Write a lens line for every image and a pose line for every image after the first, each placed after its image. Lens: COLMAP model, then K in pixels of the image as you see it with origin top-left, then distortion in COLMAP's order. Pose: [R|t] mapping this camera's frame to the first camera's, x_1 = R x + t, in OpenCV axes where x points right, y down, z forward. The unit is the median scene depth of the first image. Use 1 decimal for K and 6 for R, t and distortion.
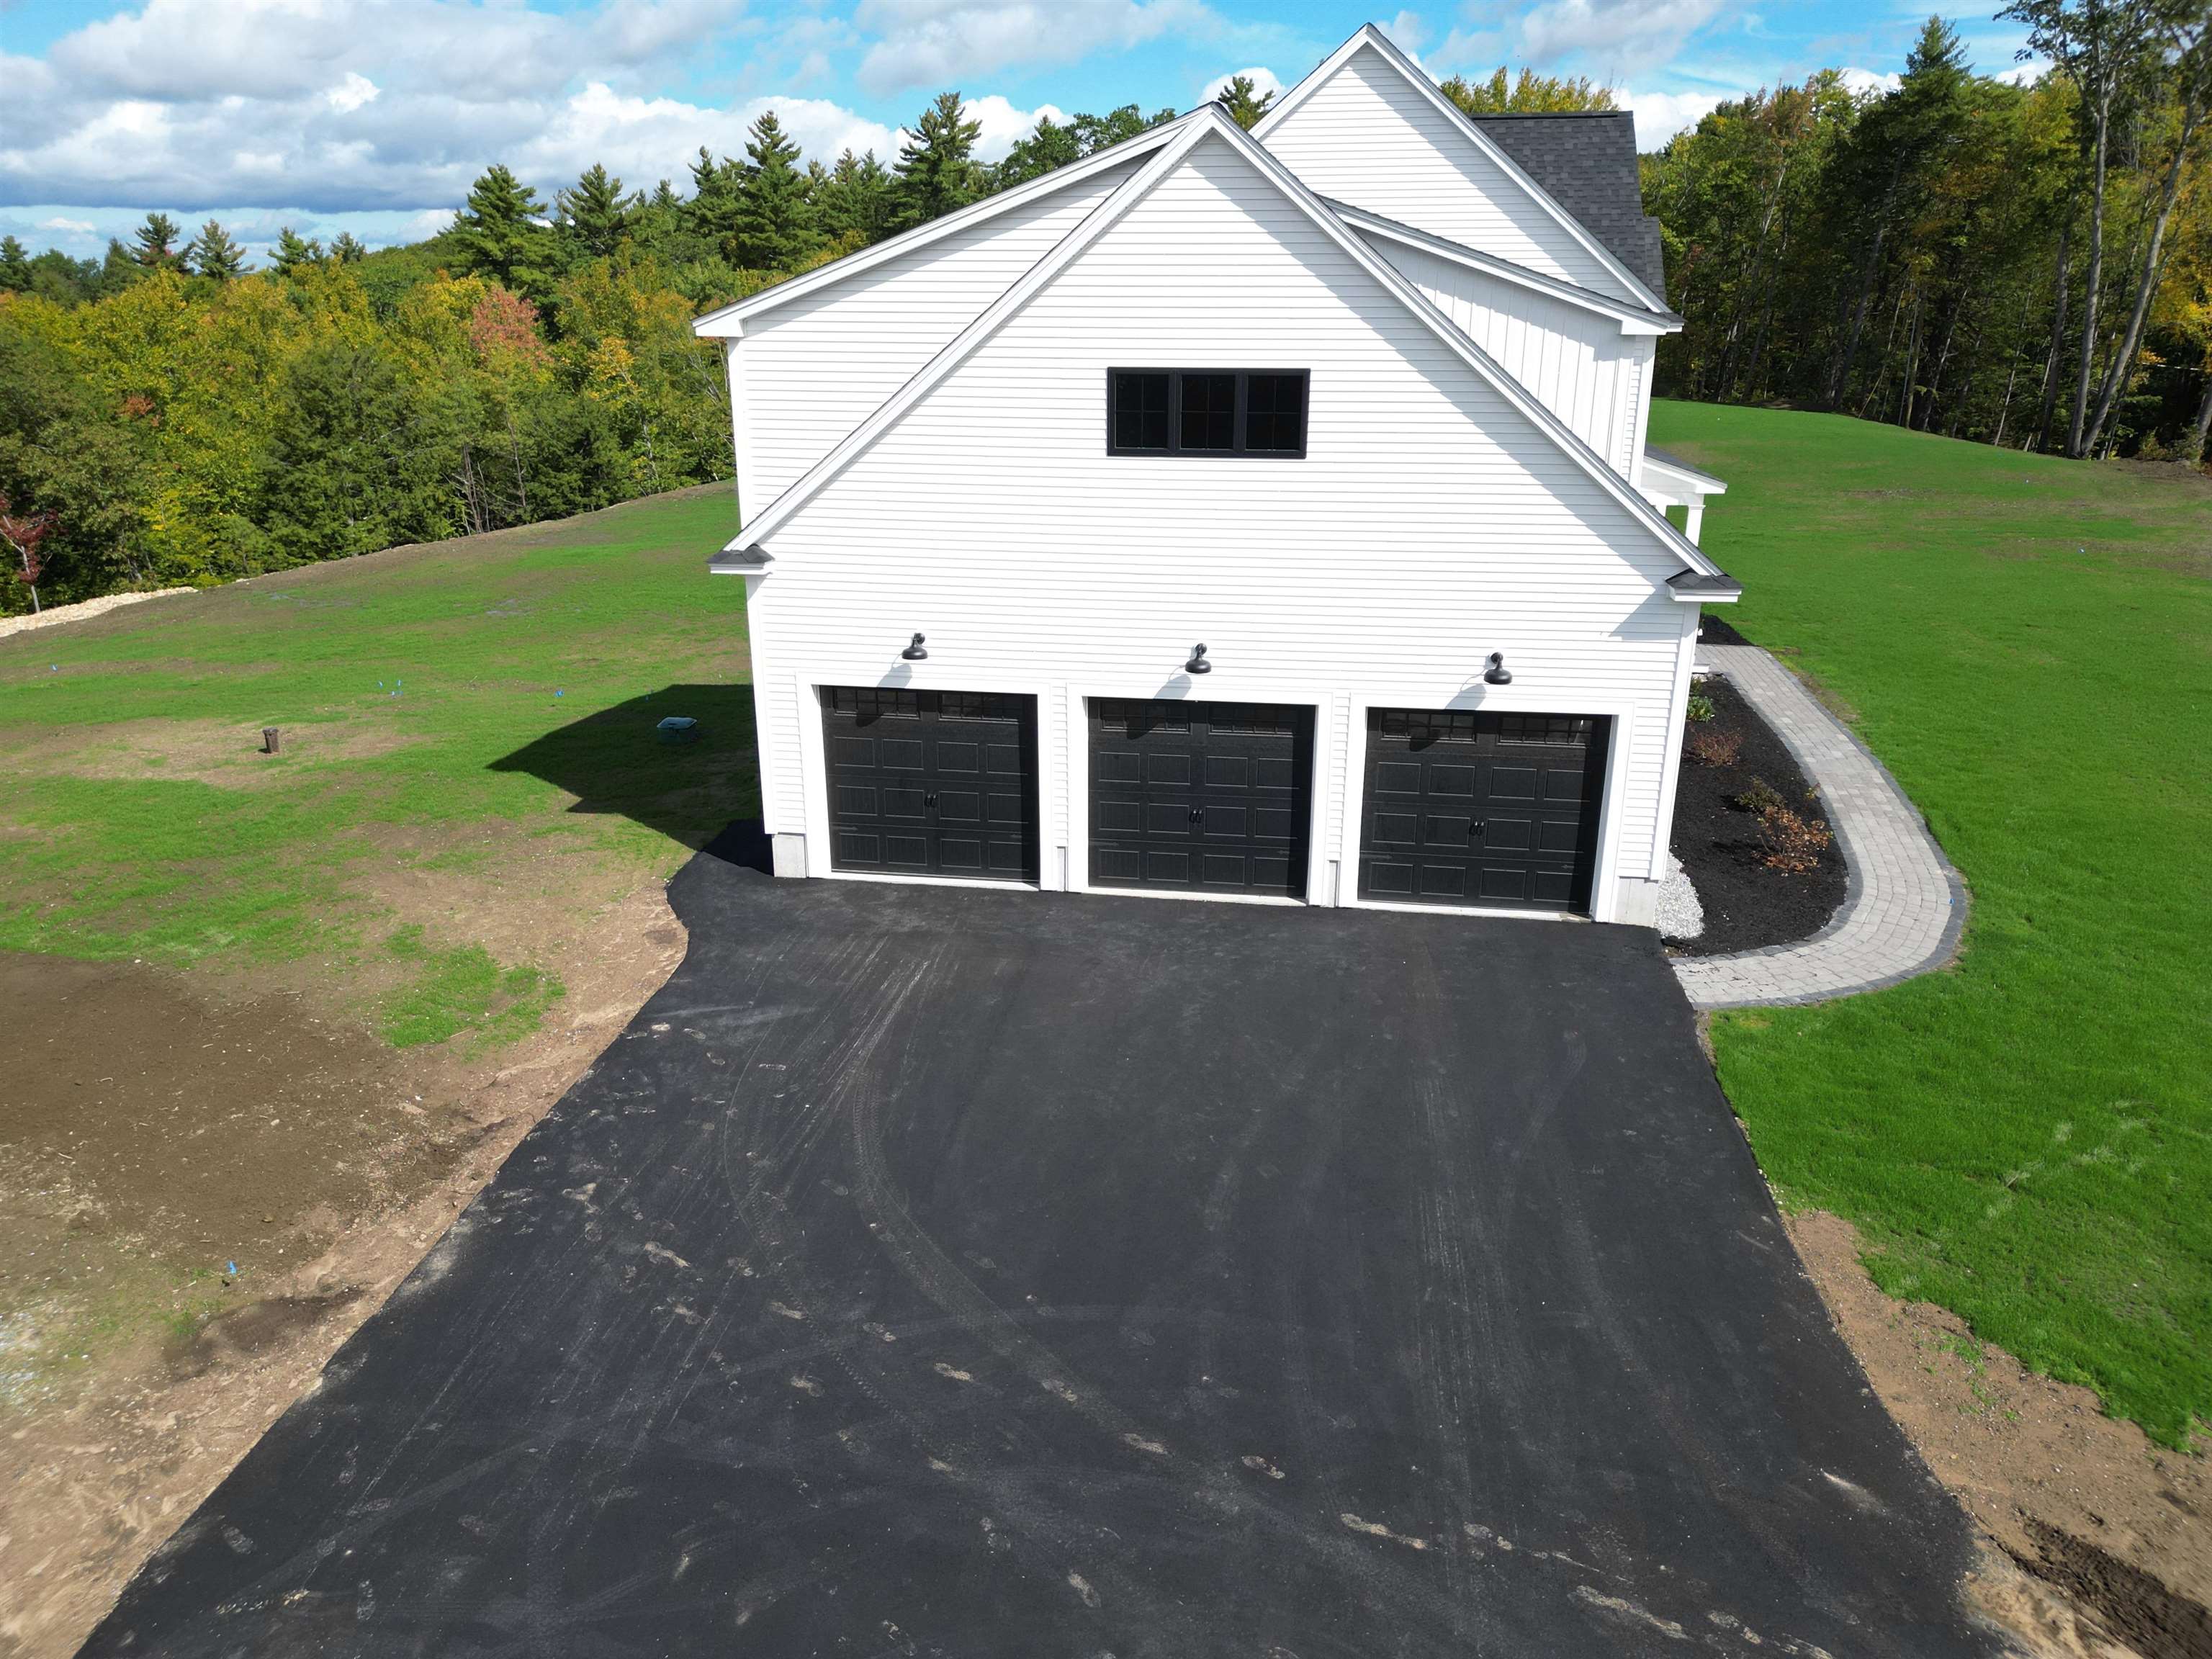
lens RADIAL K [[1541.2, 0, 1103.2], [0, 1541.2, 806.3], [0, 0, 1]] dist [0.063156, -0.055409]
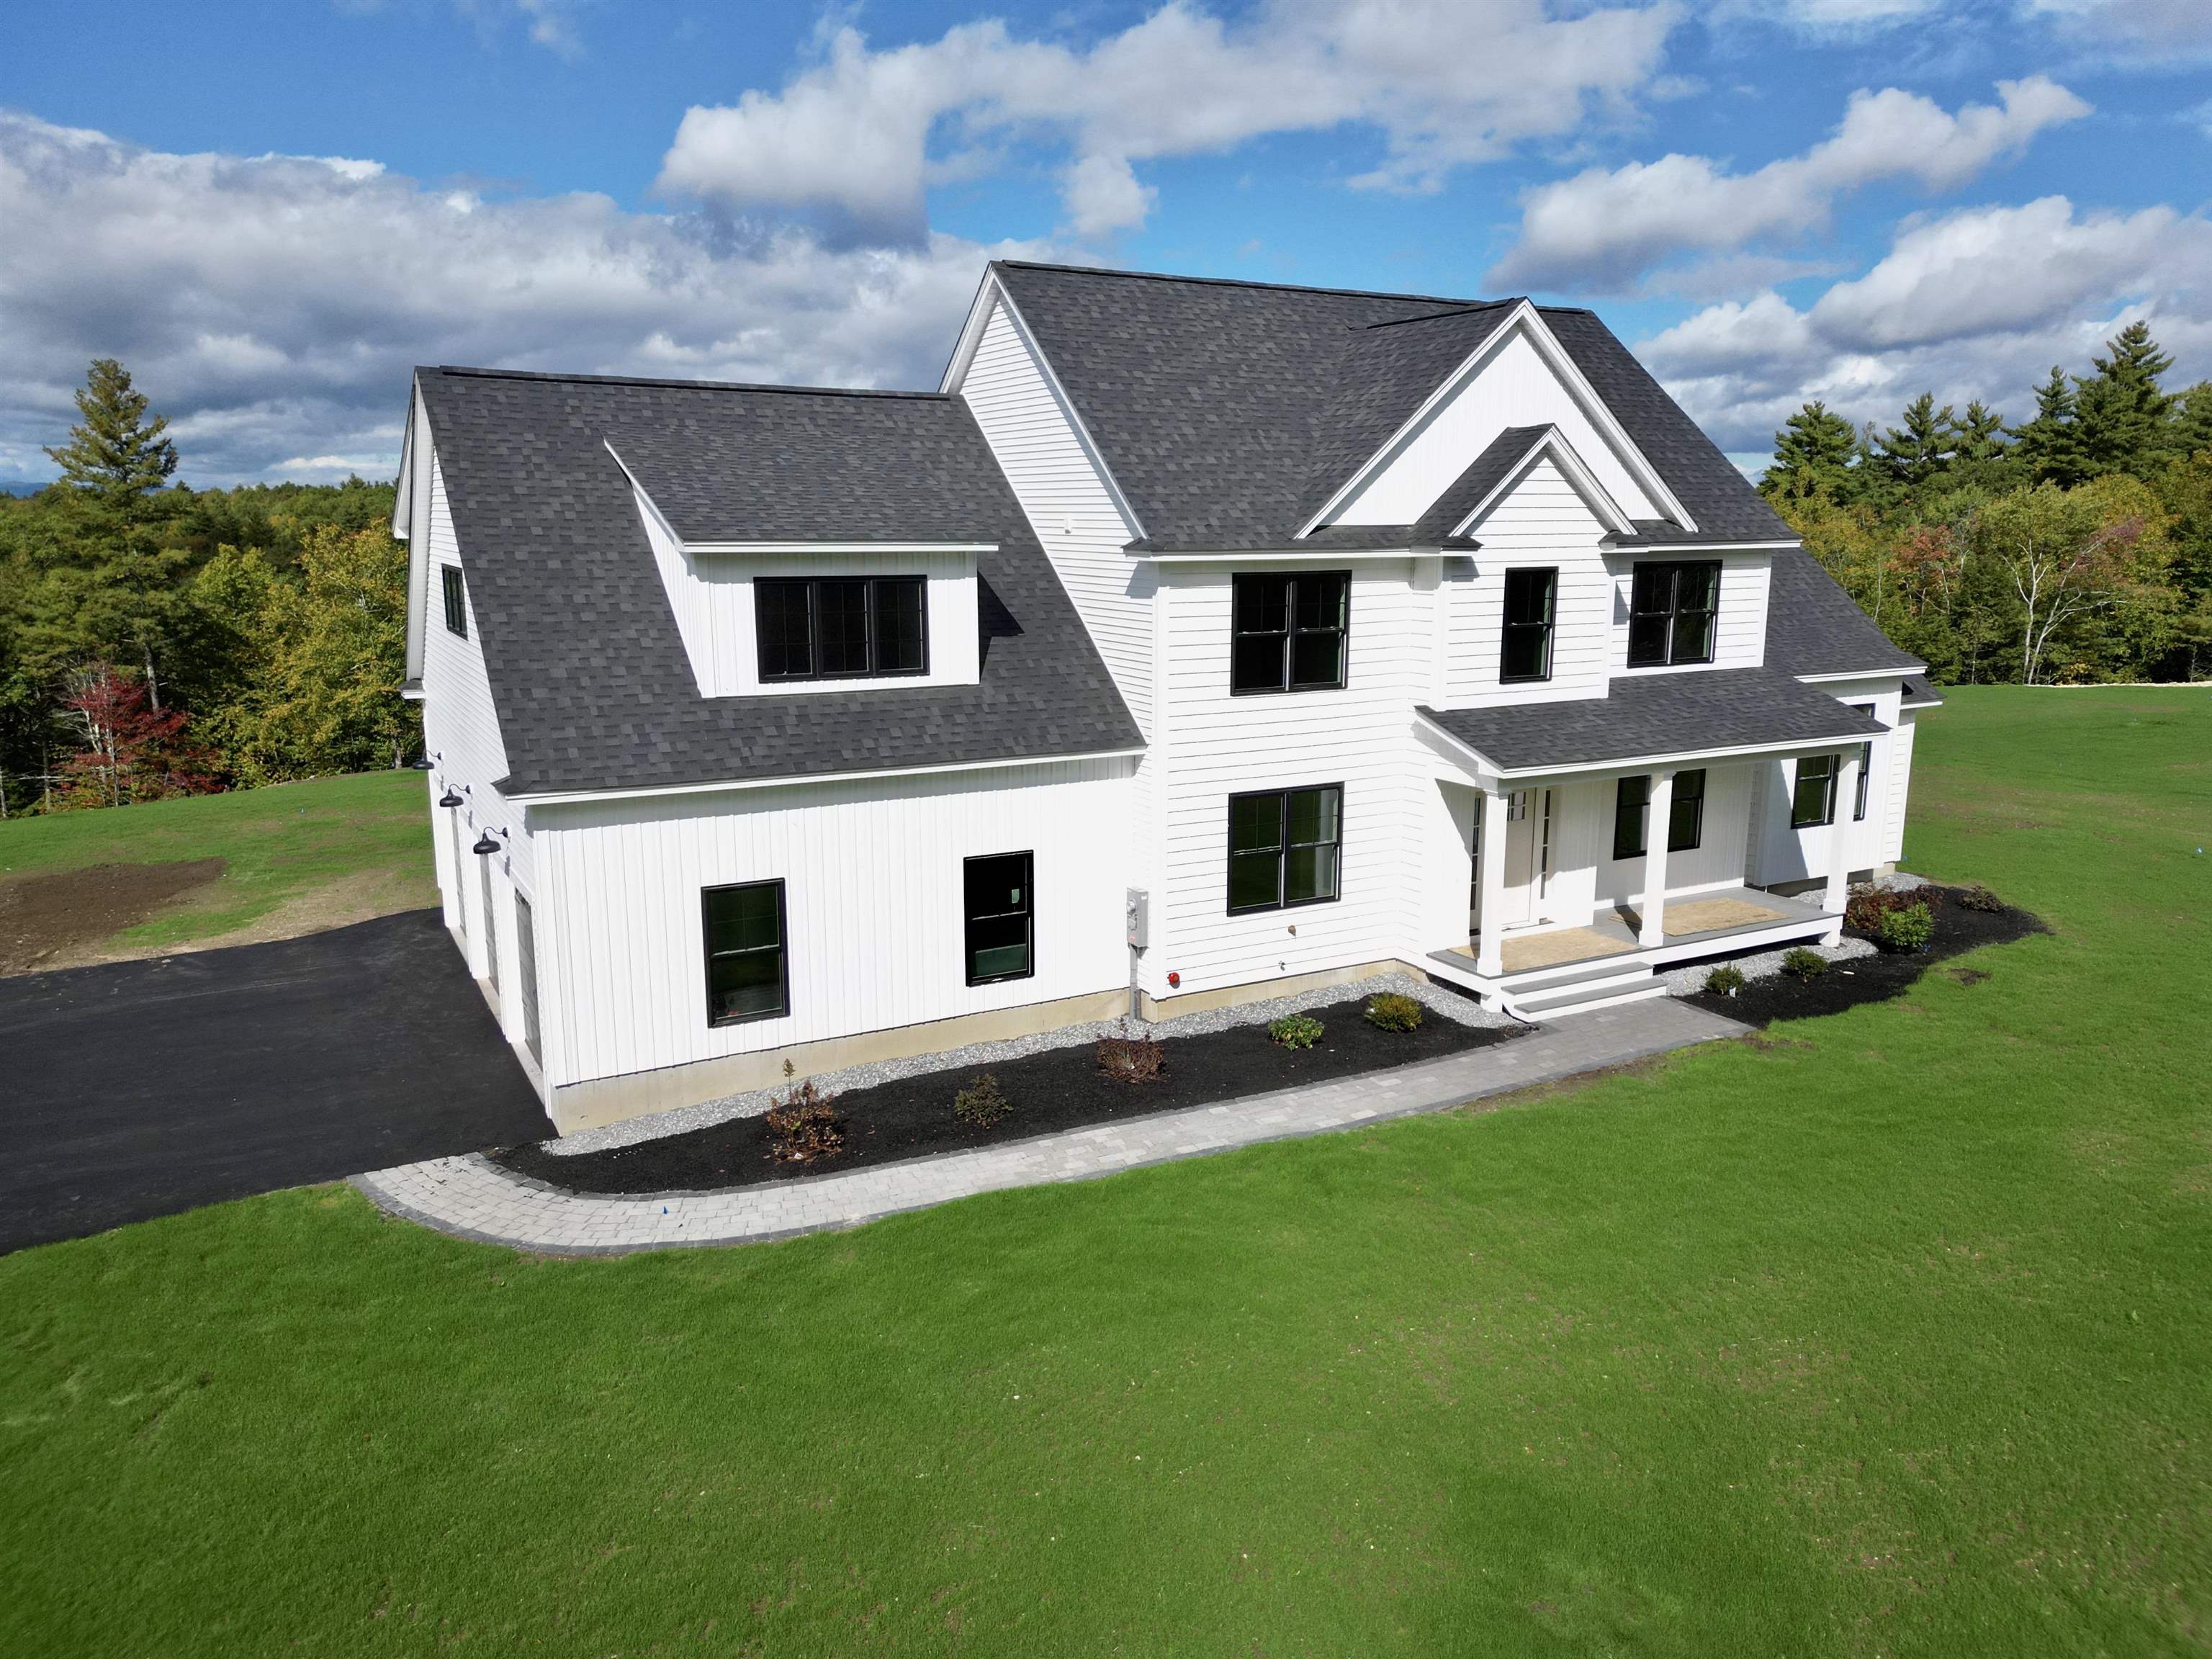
lens RADIAL K [[1541.2, 0, 1102.9], [0, 1541.2, 833.5], [0, 0, 1]] dist [0.063156, -0.055409]
pose [[0.604633, 0.159236, -0.780425, 1.354269], [-0.254813, 0.966990, -0.000114, -0.200007], [0.754645, 0.198932, 0.625250, 0.647409]]
